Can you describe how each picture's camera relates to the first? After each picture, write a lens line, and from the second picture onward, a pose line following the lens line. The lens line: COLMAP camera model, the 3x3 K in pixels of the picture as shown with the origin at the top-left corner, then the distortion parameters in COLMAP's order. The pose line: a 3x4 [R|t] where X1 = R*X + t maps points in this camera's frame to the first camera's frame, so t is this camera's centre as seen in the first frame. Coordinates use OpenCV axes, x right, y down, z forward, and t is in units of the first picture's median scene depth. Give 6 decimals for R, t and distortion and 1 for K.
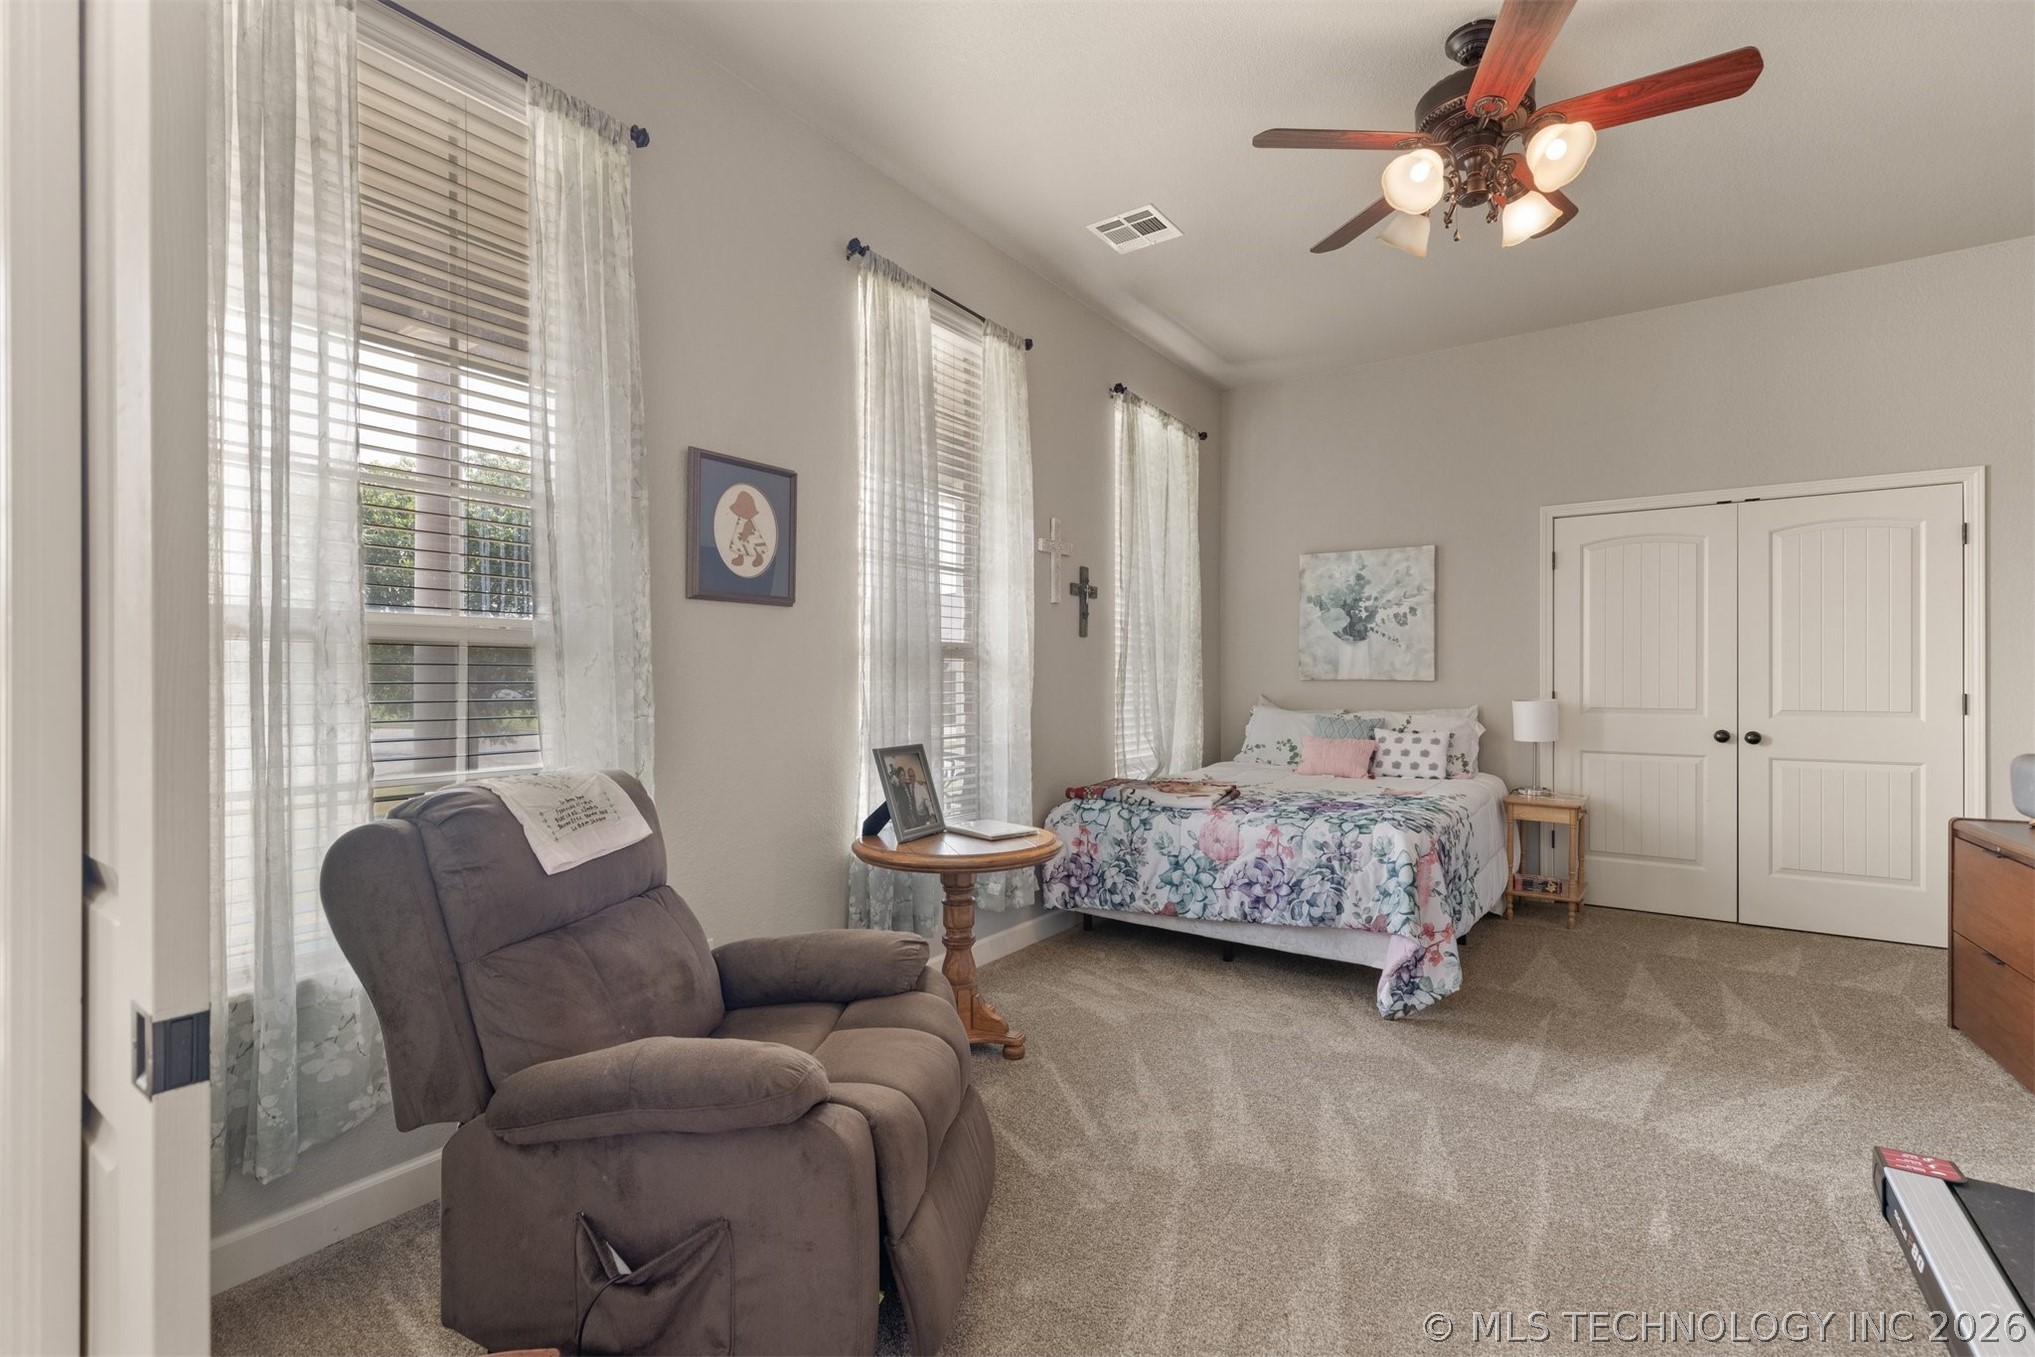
lens RADIAL K [[915.0, 0, 1013.0], [0, 915.0, 680.7], [0, 0, 1]] dist [0.003425, -0.001991]
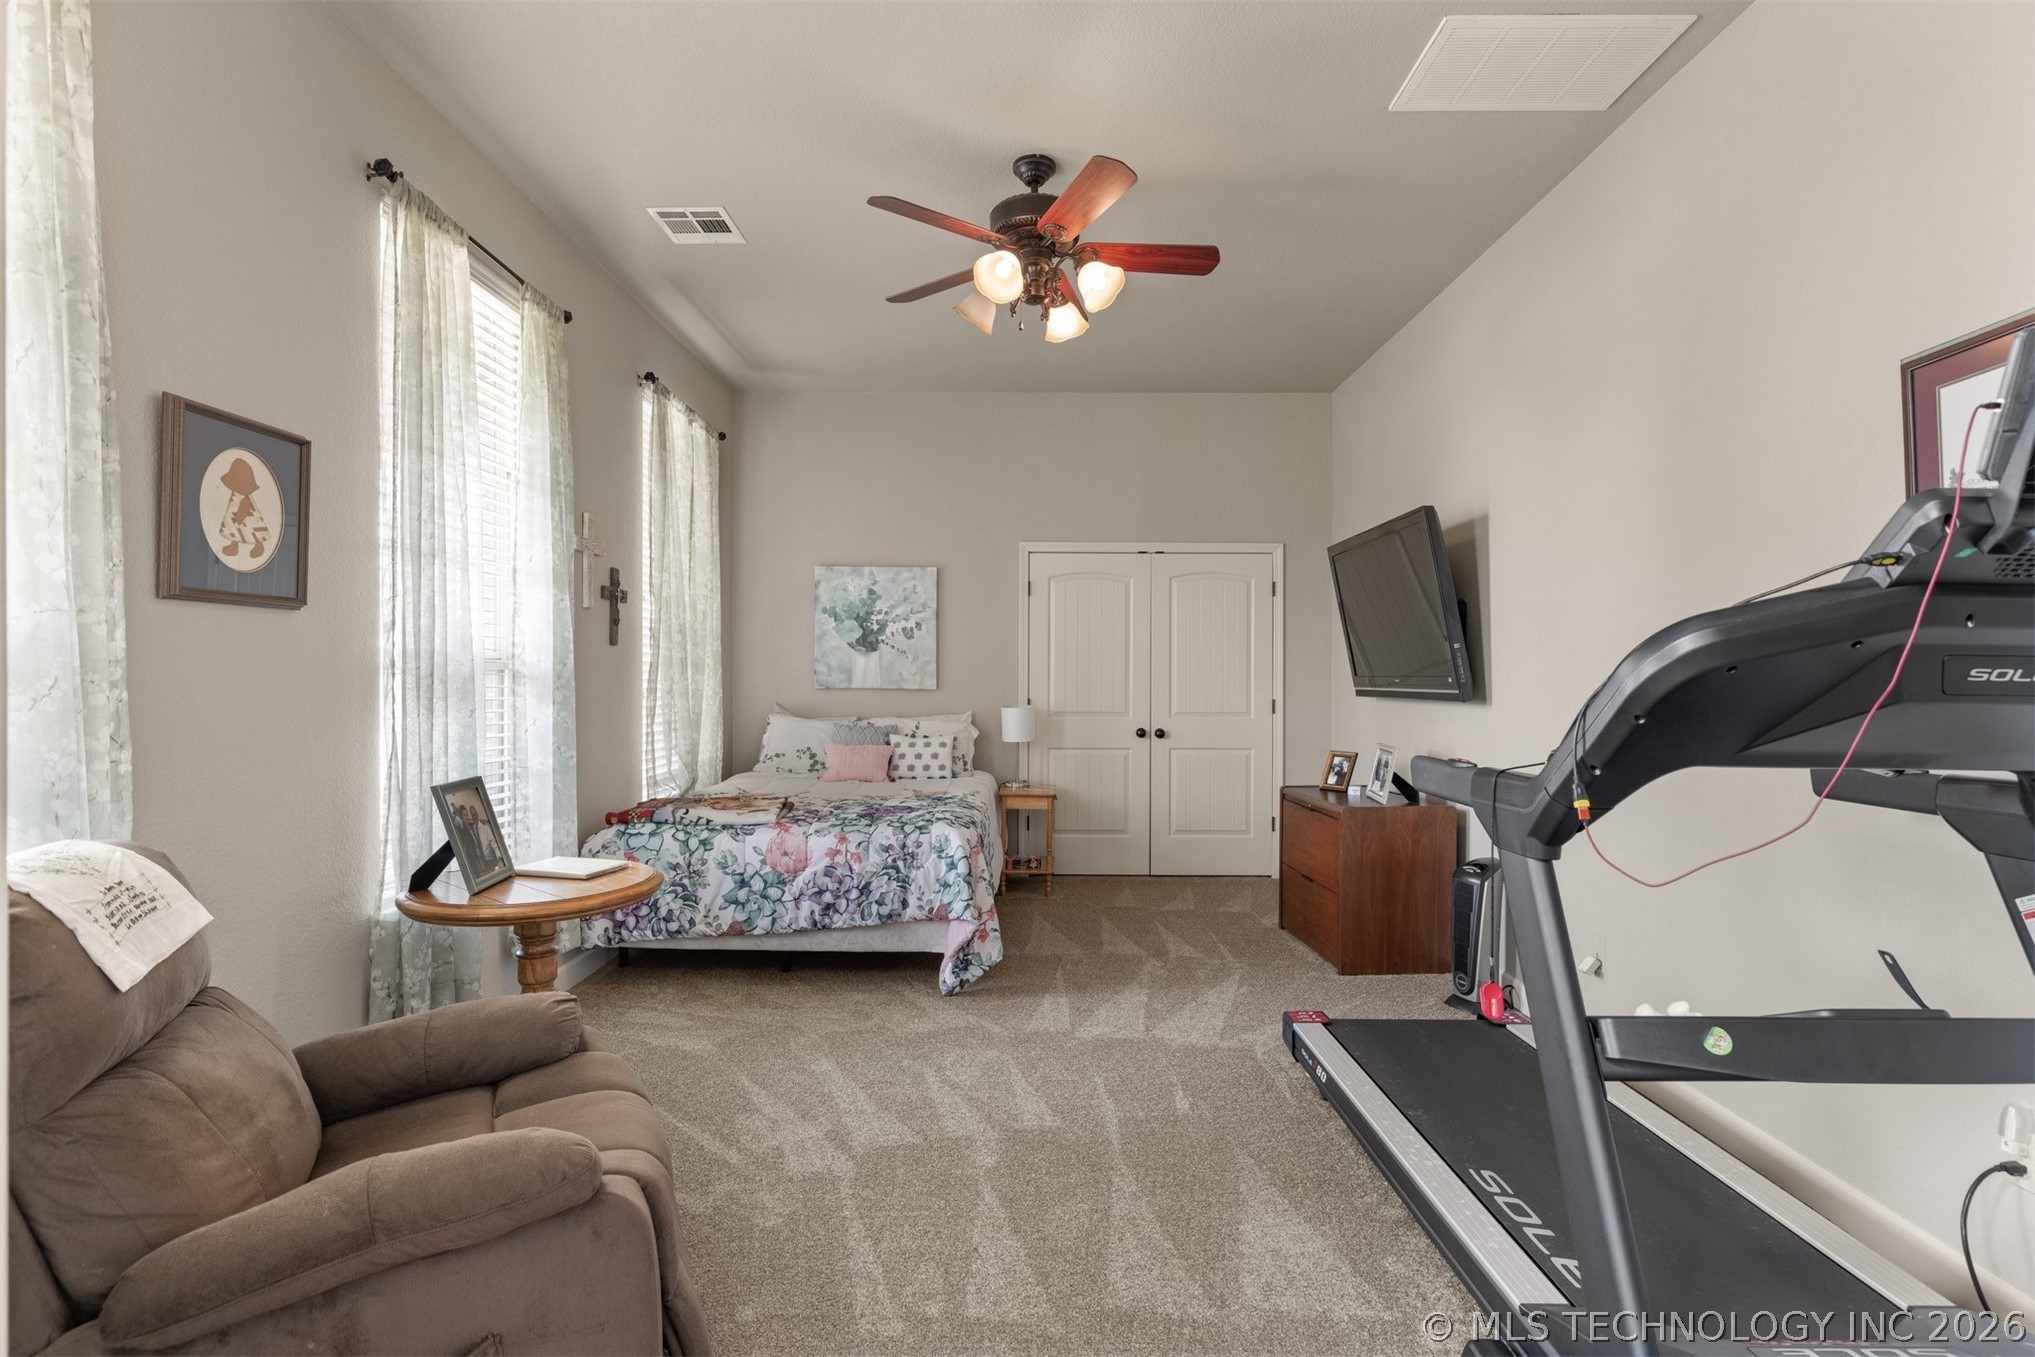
lens RADIAL K [[967.4, 0, 1020.5], [0, 967.4, 678.8], [0, 0, 1]] dist [-0.005541, -0.000528]
pose [[0.817920, 0.000306, 0.575331, -0.210227], [-0.001689, 0.999997, 0.001870, -0.024712], [-0.575329, -0.002501, 0.817918, -0.026985]]
